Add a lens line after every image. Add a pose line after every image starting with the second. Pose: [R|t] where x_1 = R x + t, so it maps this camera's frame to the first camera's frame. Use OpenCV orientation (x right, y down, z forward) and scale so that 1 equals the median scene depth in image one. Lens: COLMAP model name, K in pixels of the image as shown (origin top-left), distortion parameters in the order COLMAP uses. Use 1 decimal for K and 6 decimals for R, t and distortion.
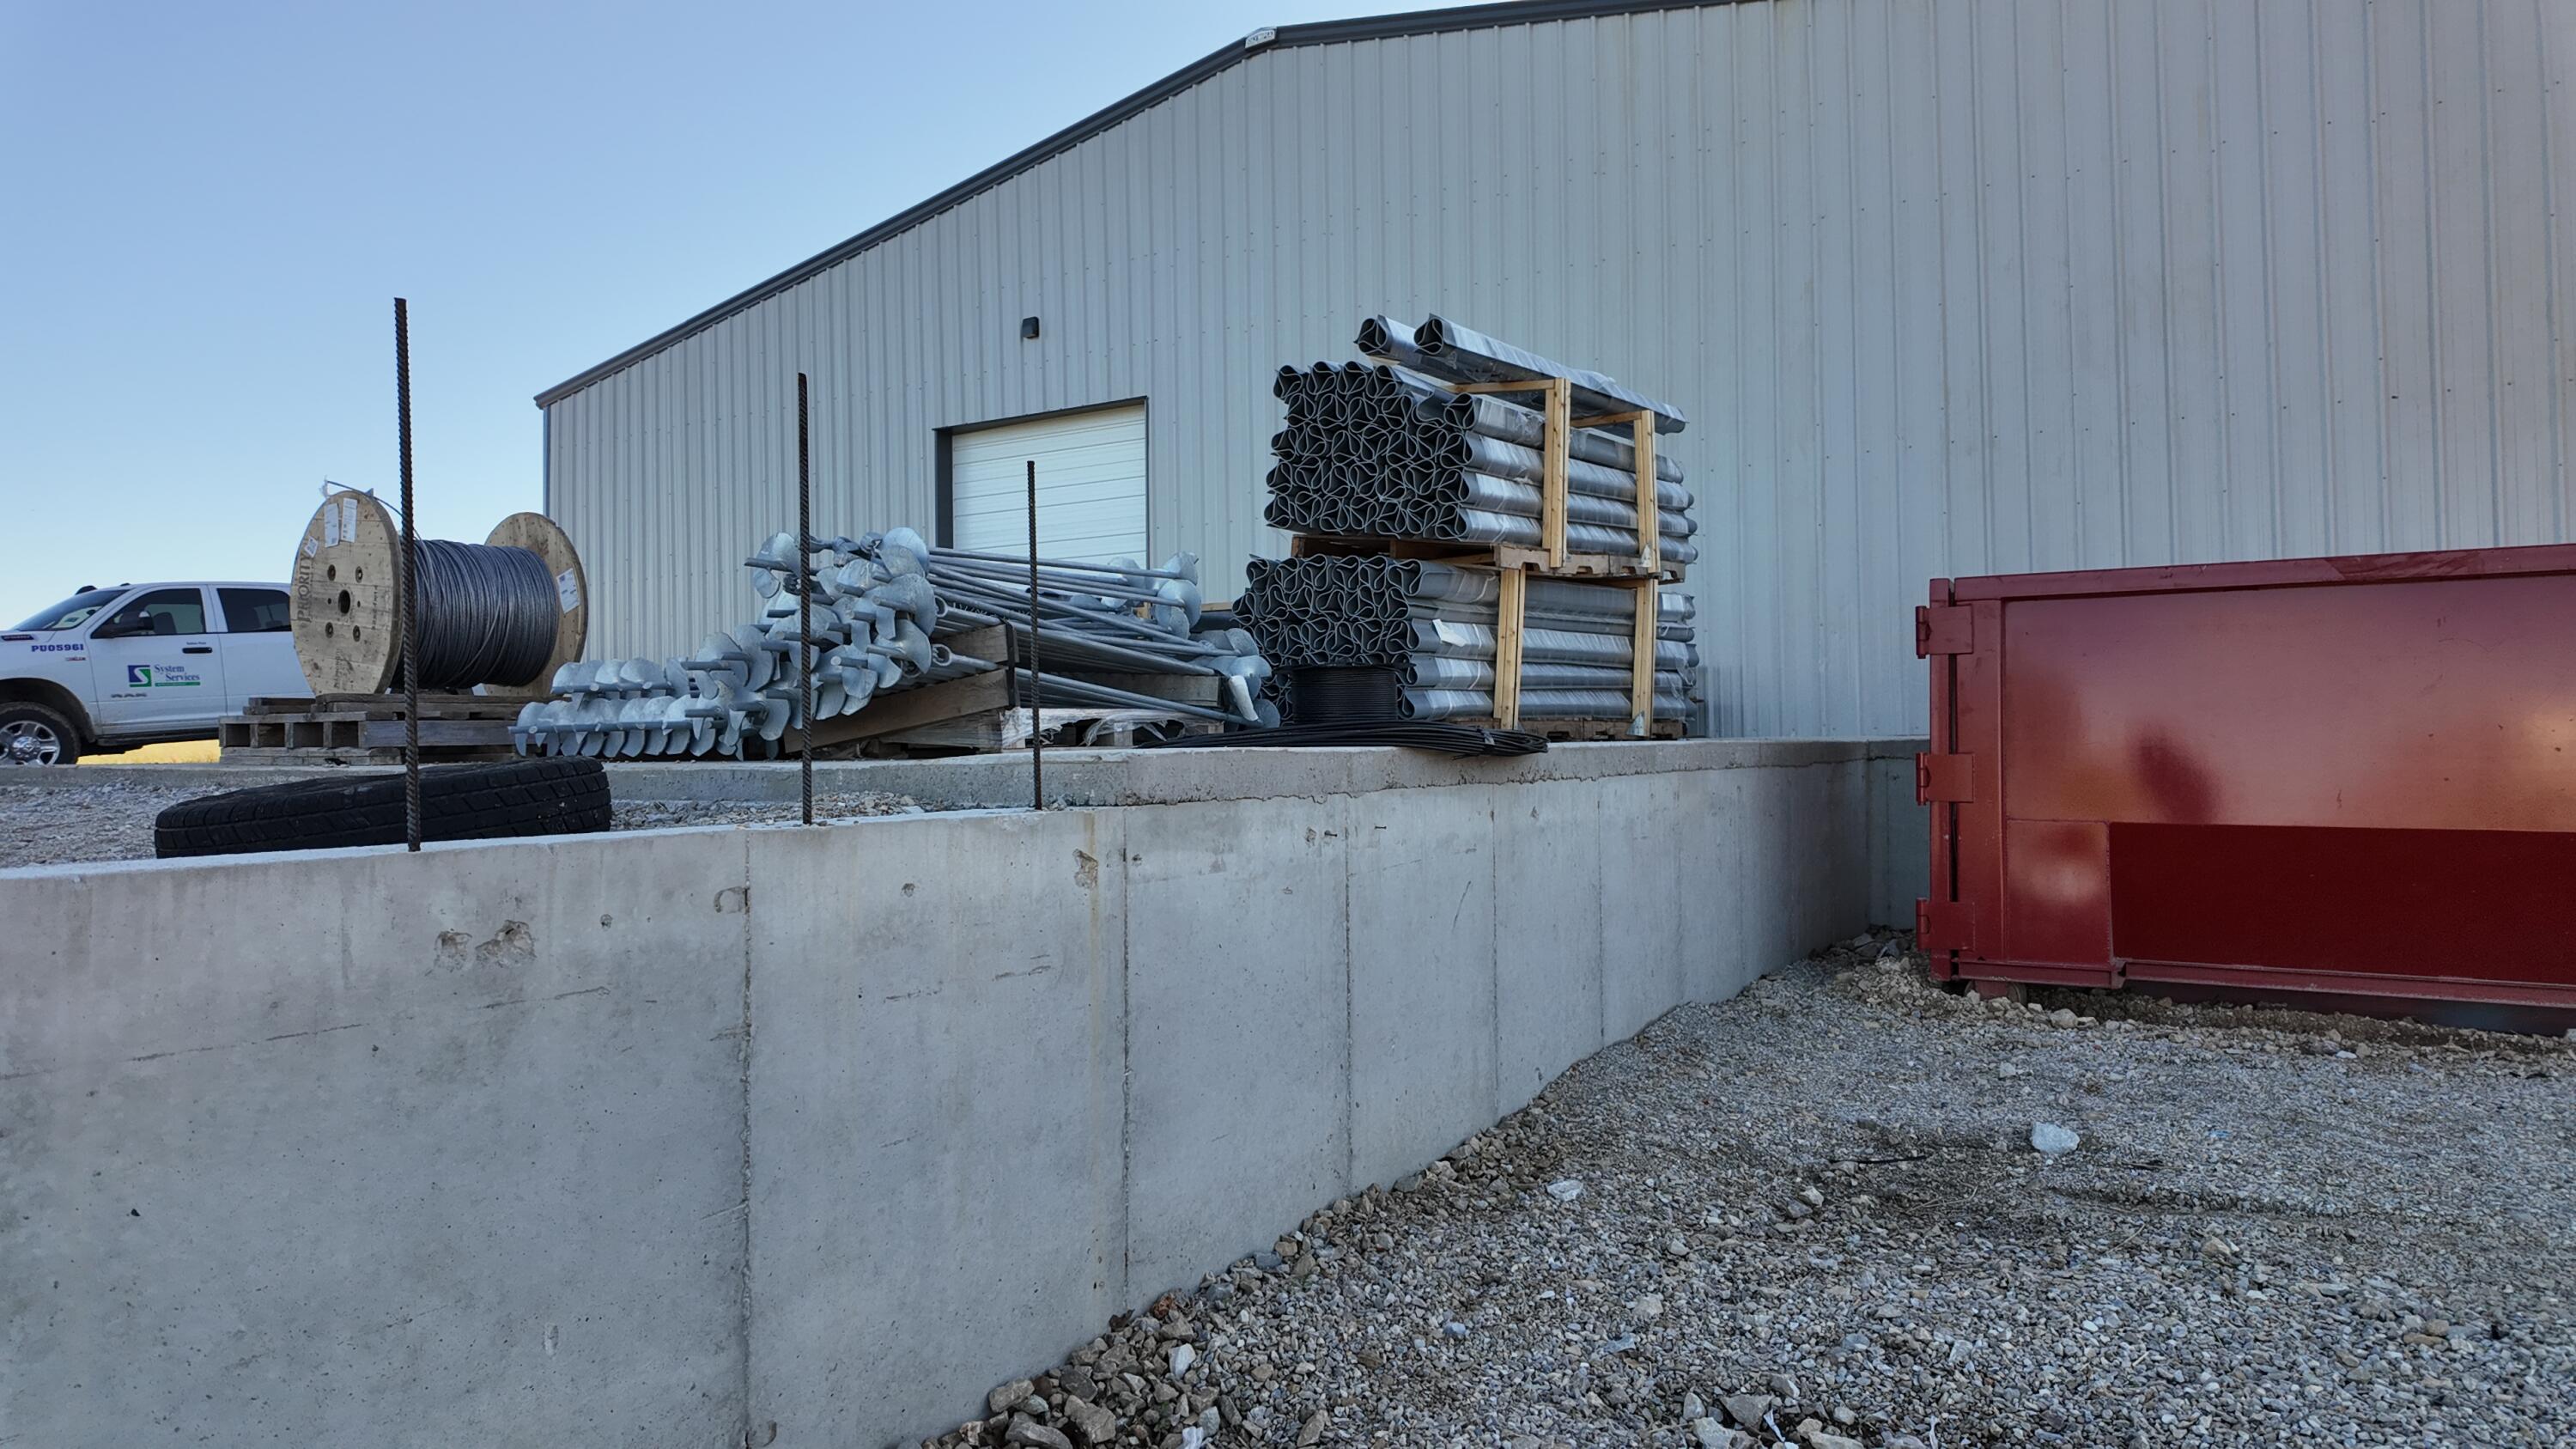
lens RADIAL K [[1511.4, 0, 1277.4], [0, 1511.4, 728.0], [0, 0, 1]] dist [0.108069, -0.112763]
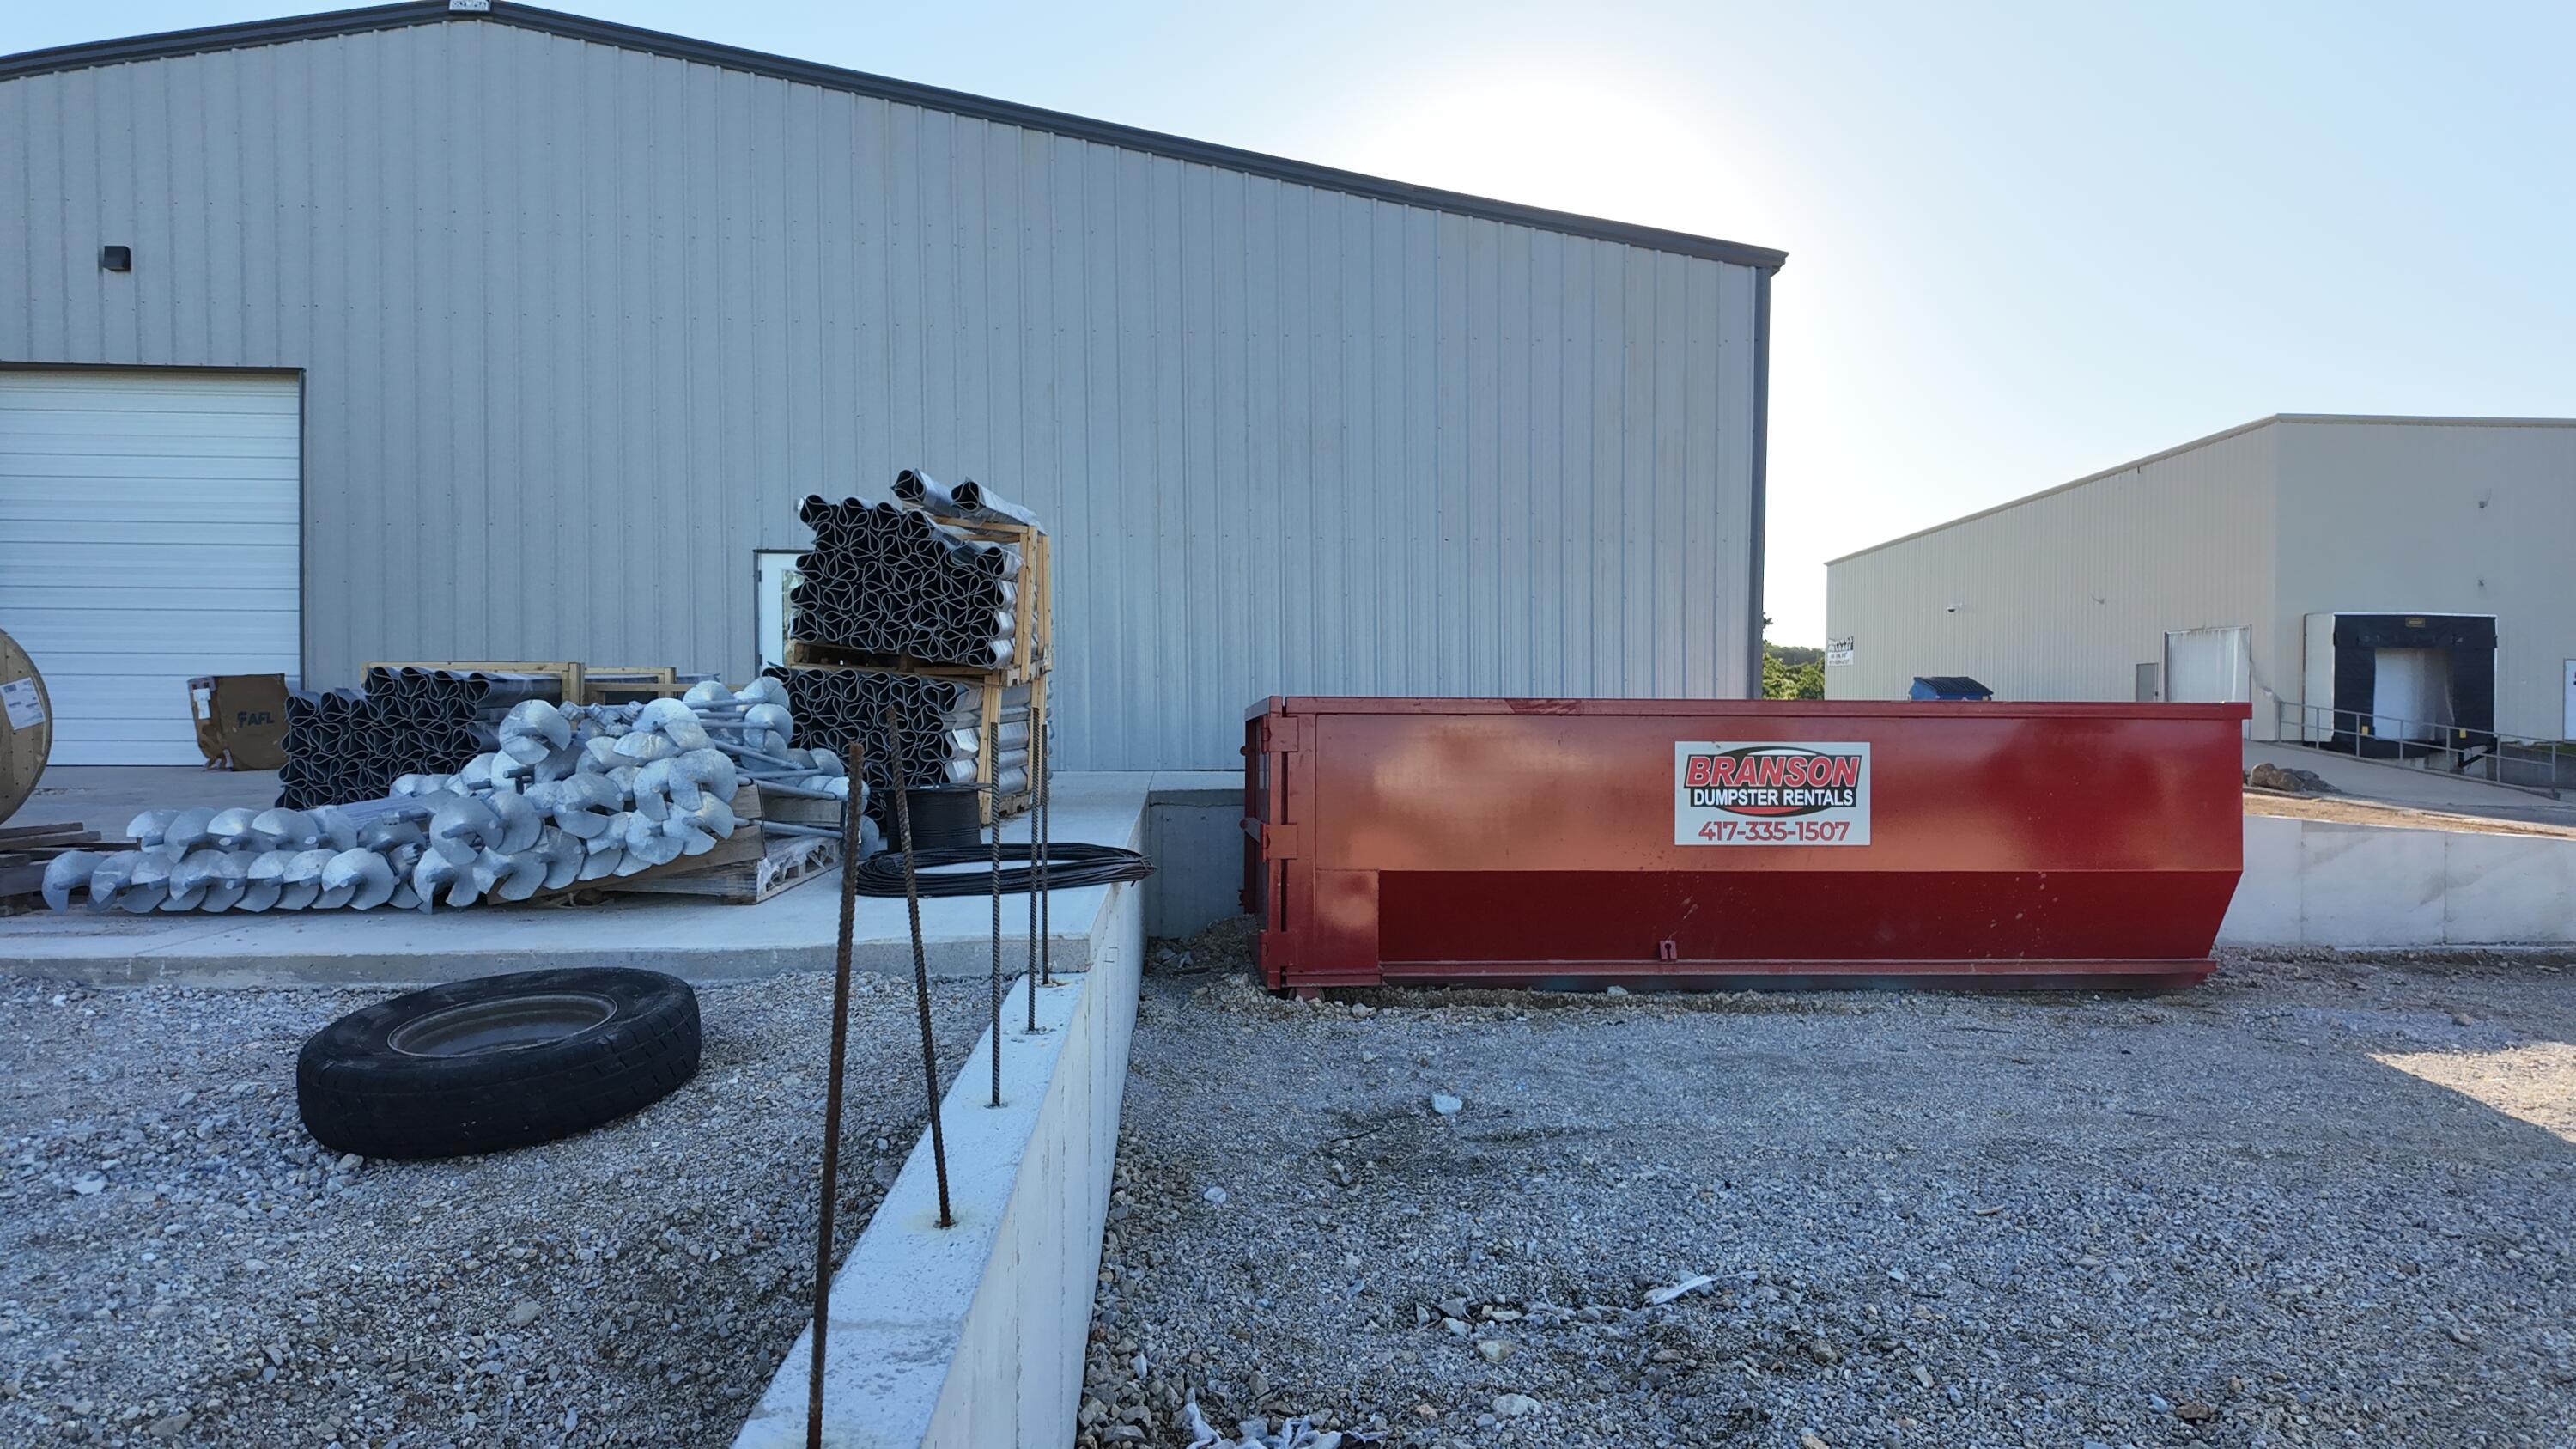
lens RADIAL K [[1511.4, 0, 1277.4], [0, 1511.4, 728.0], [0, 0, 1]] dist [0.108069, -0.112763]
pose [[0.812475, 0.004533, 0.582979, -0.385509], [-0.016920, 0.999732, 0.015807, -0.098124], [-0.582751, -0.022706, 0.812333, -0.103303]]
